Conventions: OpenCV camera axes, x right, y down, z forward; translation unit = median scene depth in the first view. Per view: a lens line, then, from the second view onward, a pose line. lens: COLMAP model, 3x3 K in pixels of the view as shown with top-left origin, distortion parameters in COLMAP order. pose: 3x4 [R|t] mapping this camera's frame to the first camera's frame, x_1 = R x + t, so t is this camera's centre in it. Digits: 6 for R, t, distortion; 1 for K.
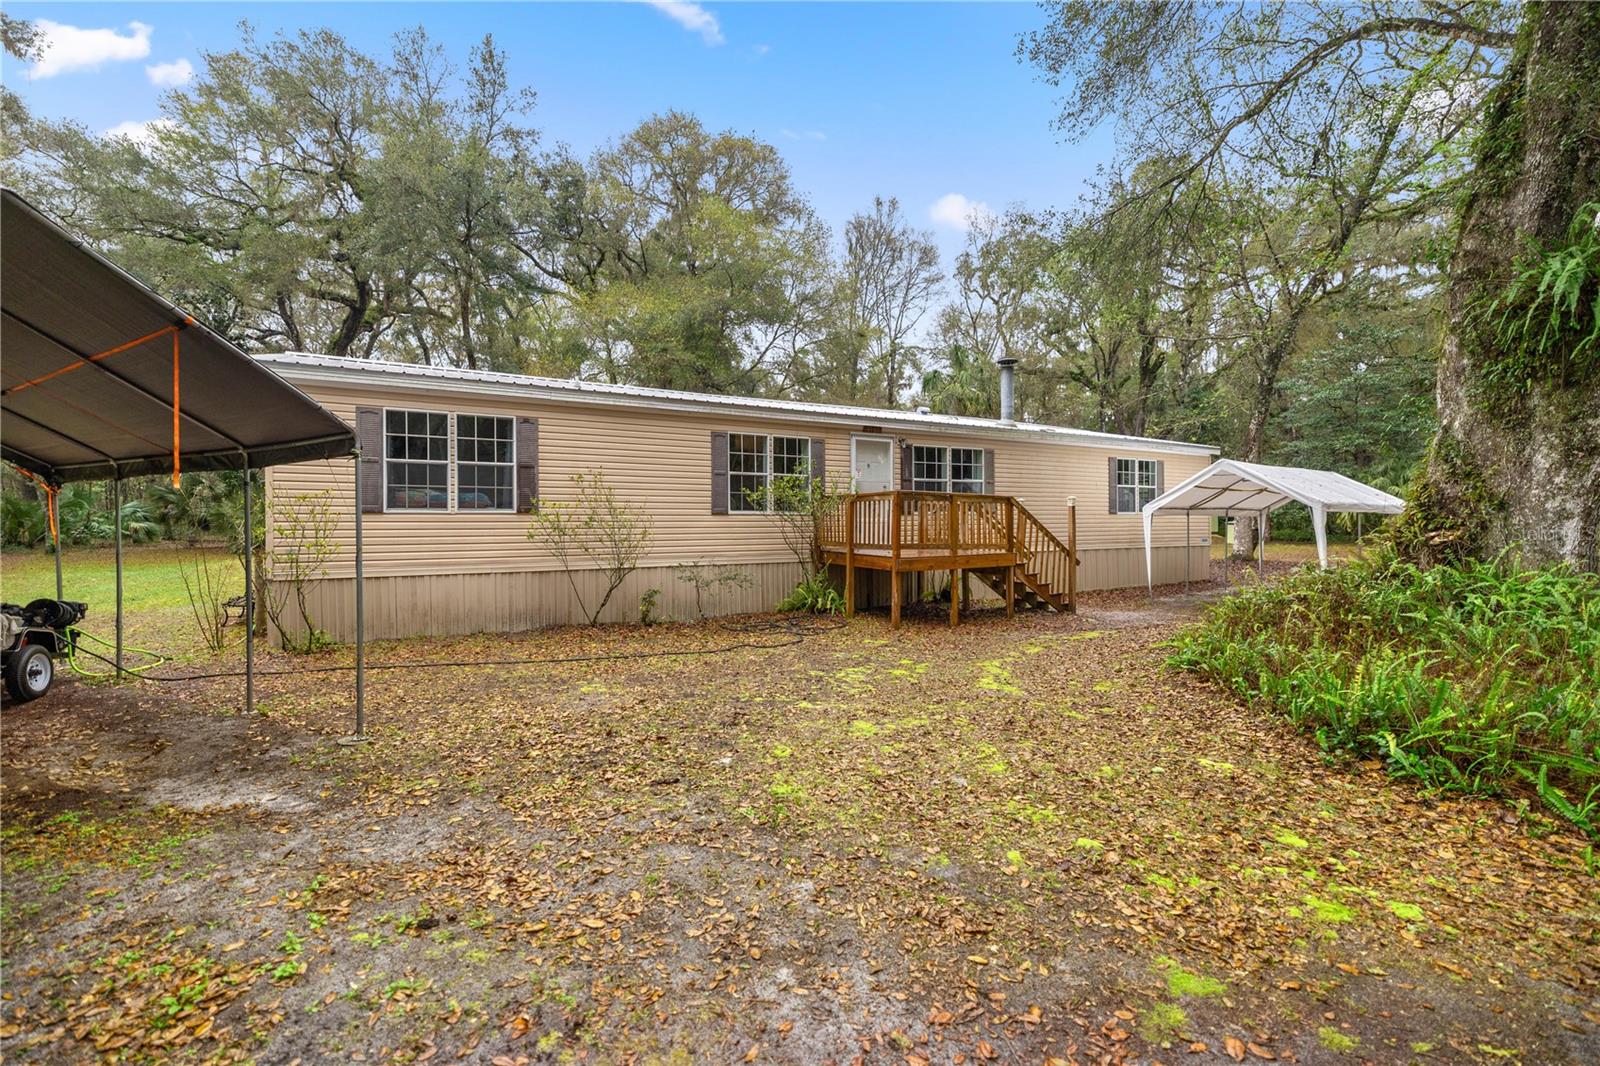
lens RADIAL K [[677.6, 0, 797.3], [0, 677.6, 529.4], [0, 0, 1]] dist [0.014104, 0.000352]
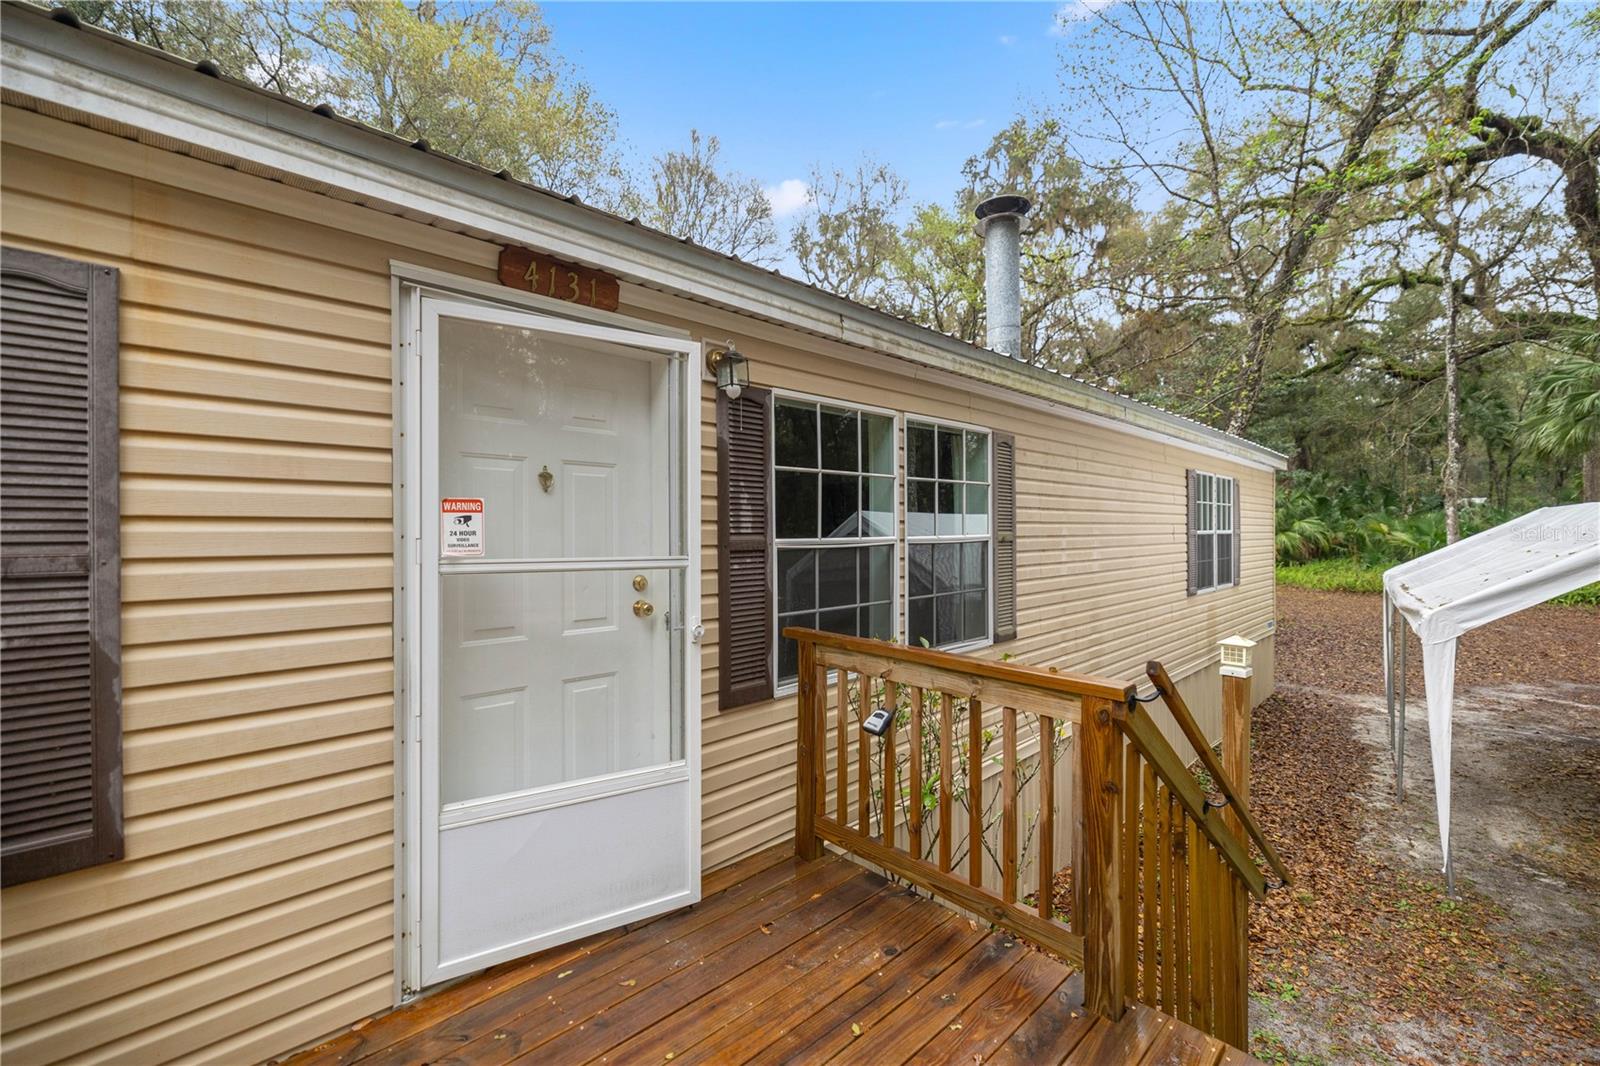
lens RADIAL K [[677.6, 0, 795.9], [0, 677.6, 532.2], [0, 0, 1]] dist [0.014104, 0.000352]
pose [[0.967608, 0.000250, 0.252457, 0.104762], [0.002448, 0.999943, -0.010370, -0.065110], [-0.252446, 0.010652, 0.967552, 0.673726]]
